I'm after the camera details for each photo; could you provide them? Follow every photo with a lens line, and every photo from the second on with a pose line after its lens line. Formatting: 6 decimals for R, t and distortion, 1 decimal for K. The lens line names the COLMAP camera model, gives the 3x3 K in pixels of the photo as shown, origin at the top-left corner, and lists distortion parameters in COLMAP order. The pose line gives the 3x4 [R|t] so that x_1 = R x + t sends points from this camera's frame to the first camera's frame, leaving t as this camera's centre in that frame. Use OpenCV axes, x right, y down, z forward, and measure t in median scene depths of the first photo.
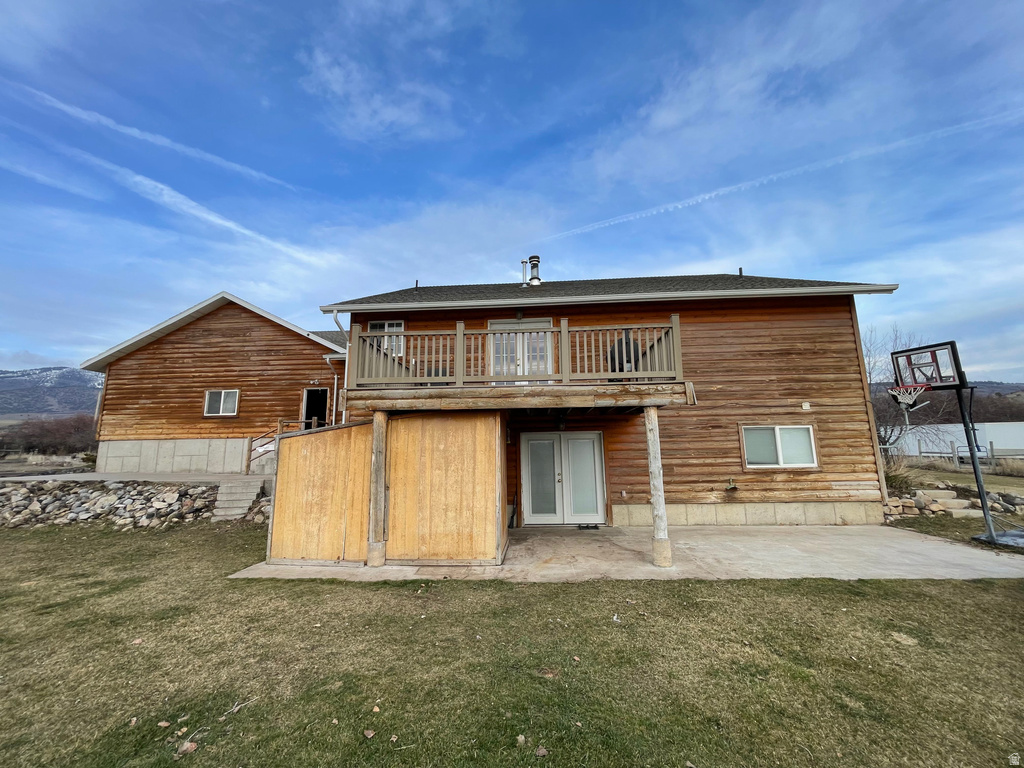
lens RADIAL K [[411.4, 0, 512.4], [0, 411.4, 391.9], [0, 0, 1]] dist [0.002321, -0.000493]
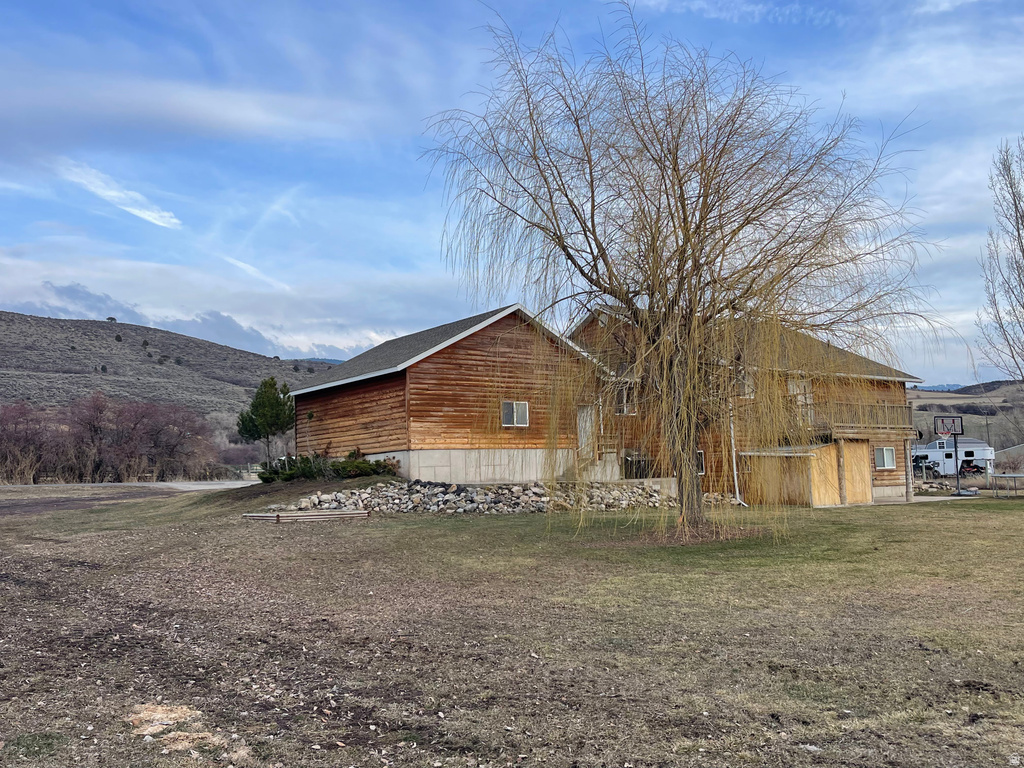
lens RADIAL K [[884.8, 0, 506.5], [0, 884.8, 383.3], [0, 0, 1]] dist [0.005932, -0.025404]
pose [[0.767848, 0.061686, 0.637655, -3.394257], [-0.079866, 0.996806, -0.000257, -0.074815], [-0.635634, -0.050730, 0.770322, -1.064074]]
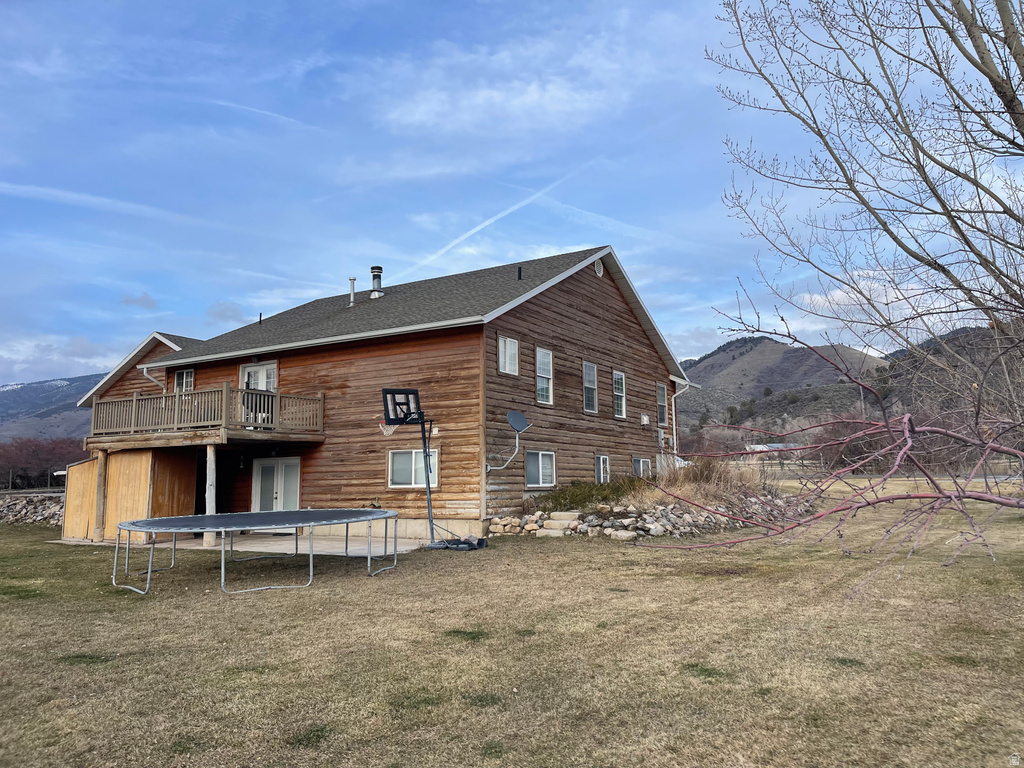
lens RADIAL K [[764.2, 0, 513.0], [0, 764.2, 377.7], [0, 0, 1]] dist [0.040893, -0.029126]
pose [[0.886454, -0.059415, -0.458987, 1.822610], [0.069228, 0.997590, 0.004567, -0.100857], [0.457610, -0.035823, 0.888431, -0.687707]]
